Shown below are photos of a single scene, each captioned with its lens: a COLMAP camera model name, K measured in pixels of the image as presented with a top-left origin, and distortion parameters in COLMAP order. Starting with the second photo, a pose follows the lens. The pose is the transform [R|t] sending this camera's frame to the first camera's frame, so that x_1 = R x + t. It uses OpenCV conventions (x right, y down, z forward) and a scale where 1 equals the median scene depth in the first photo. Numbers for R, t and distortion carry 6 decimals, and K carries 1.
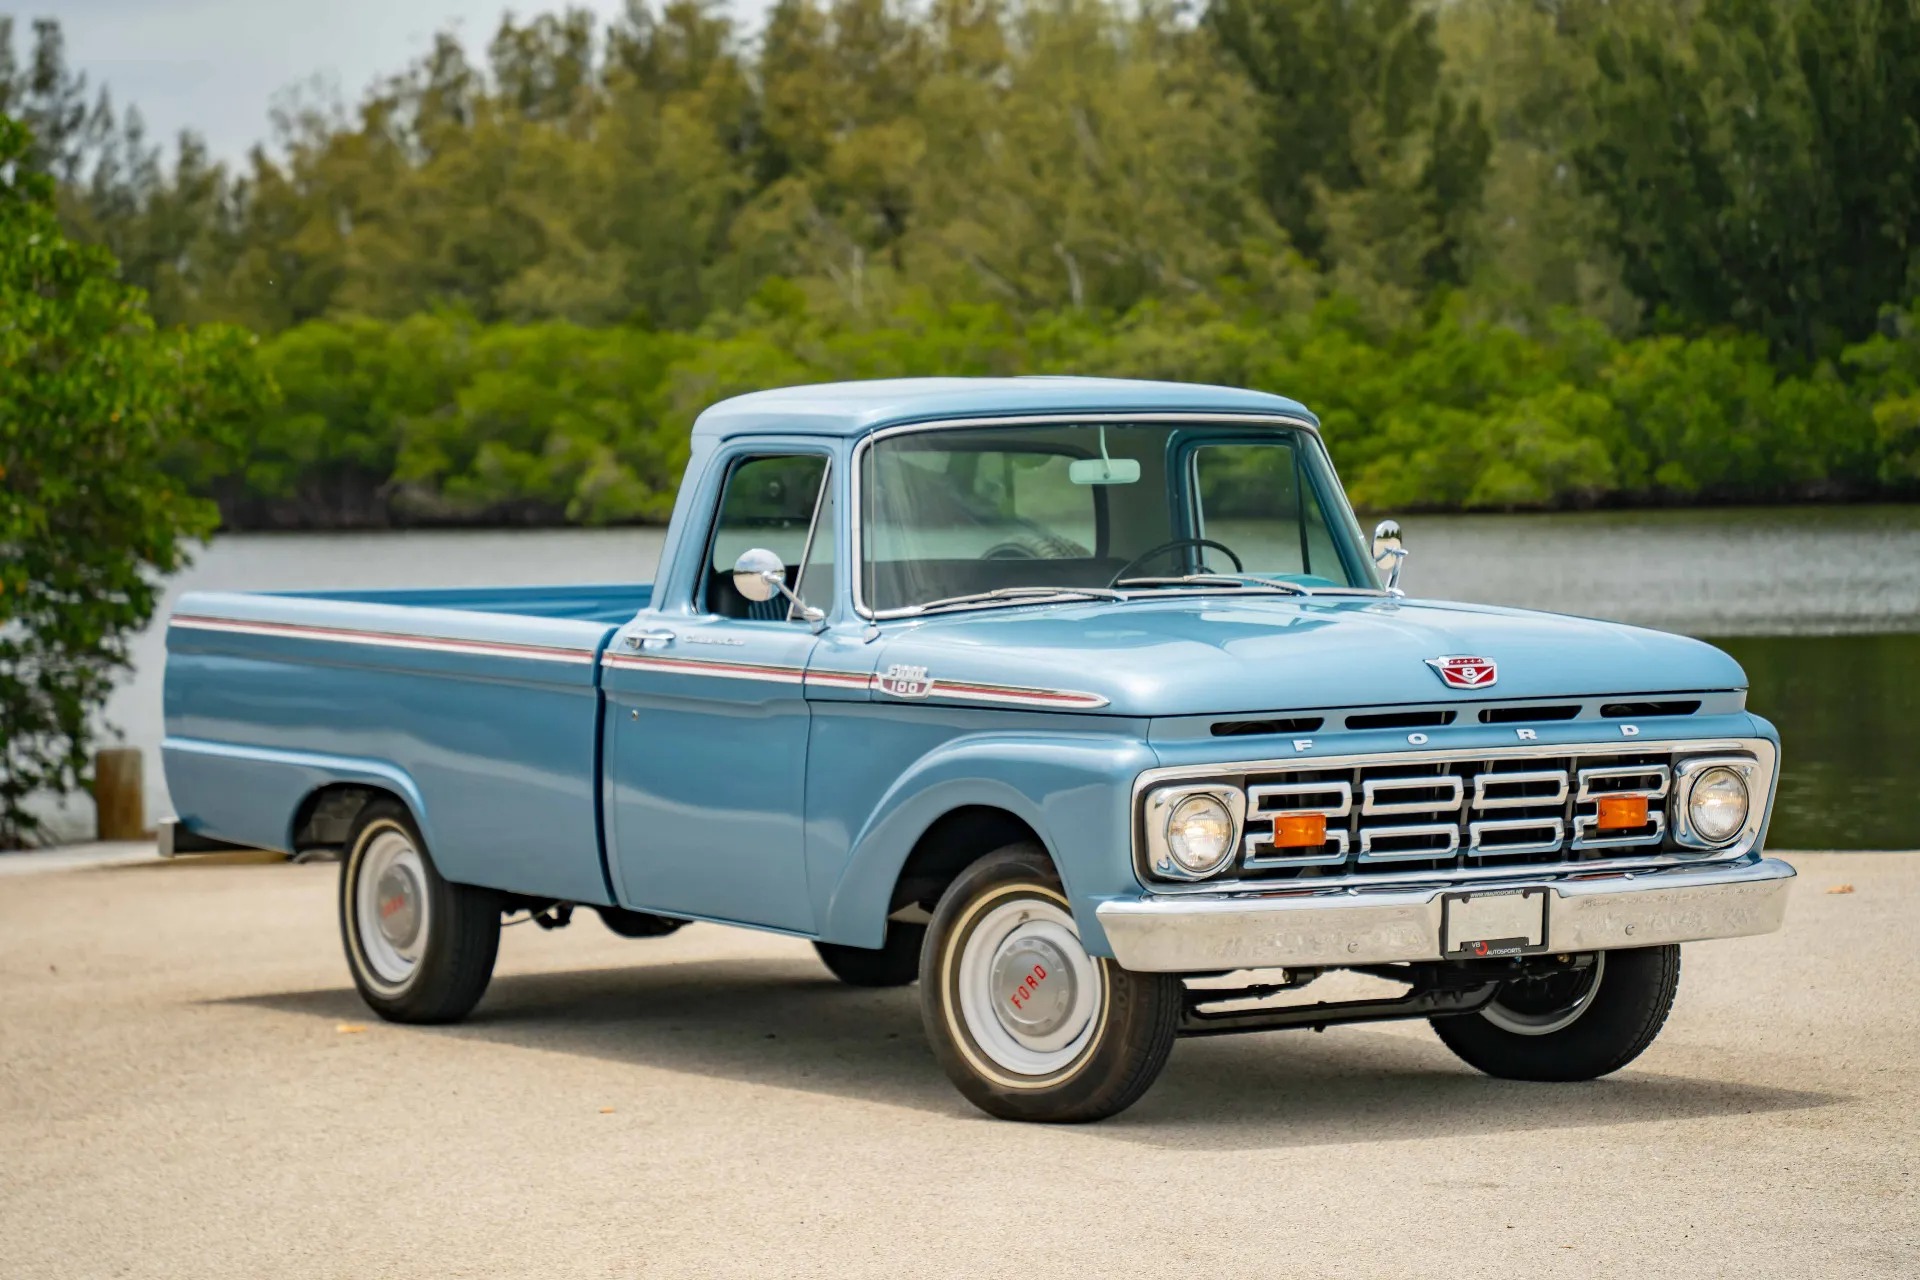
lens RADIAL K [[4580.4, 0, 952.6], [0, 4580.4, 678.2], [0, 0, 1]] dist [0.563220, 0.055252]
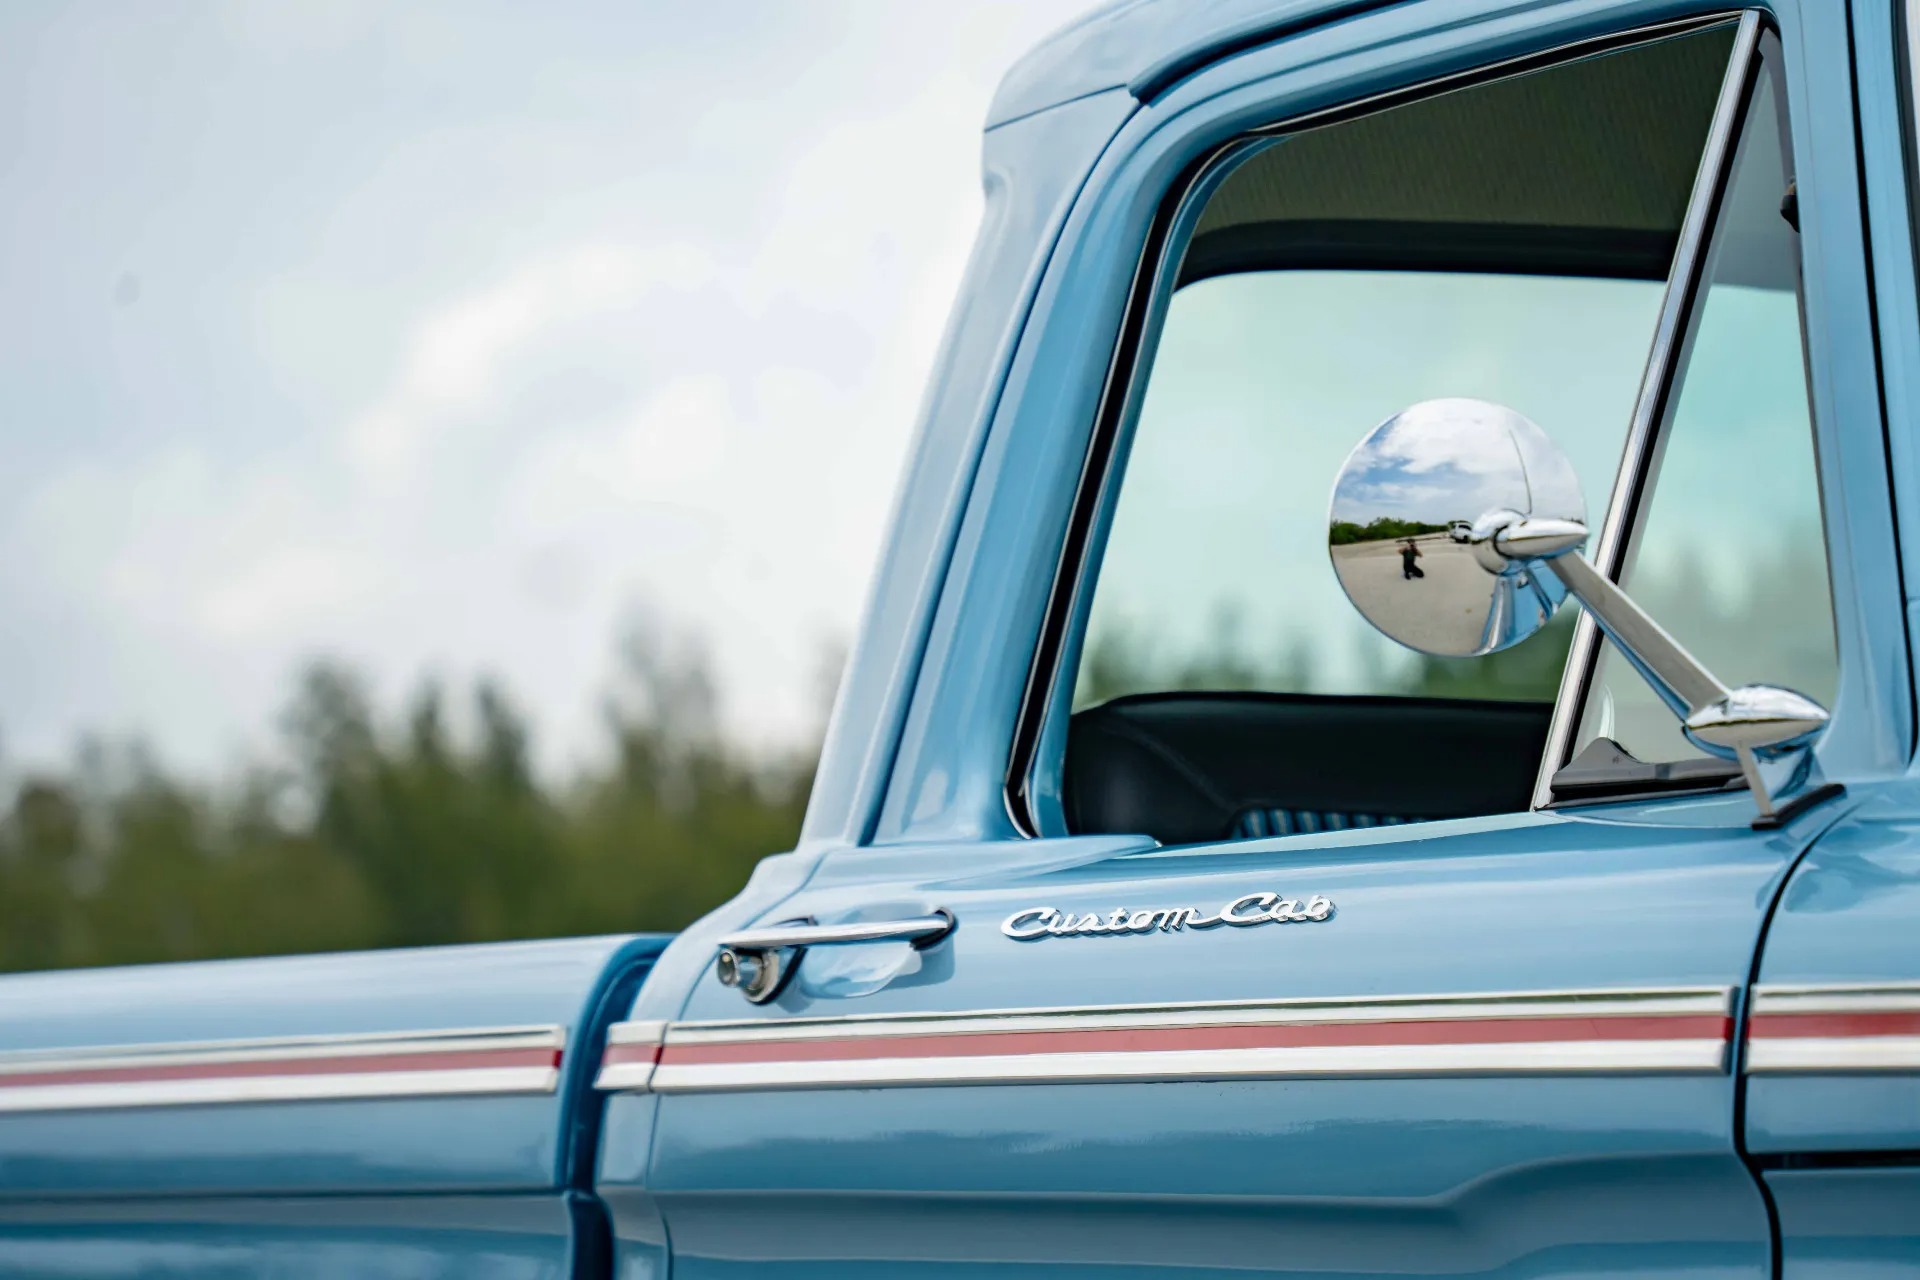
lens RADIAL K [[5969.6, 0, 960.0], [0, 5969.6, 640.0], [0, 0, 1]] dist [1.077652, 0.224102]
pose [[0.999800, -0.000372, 0.020012, -0.073492], [0.003232, 0.989705, -0.143083, 0.020656], [-0.019753, 0.143119, 0.989508, 0.796567]]
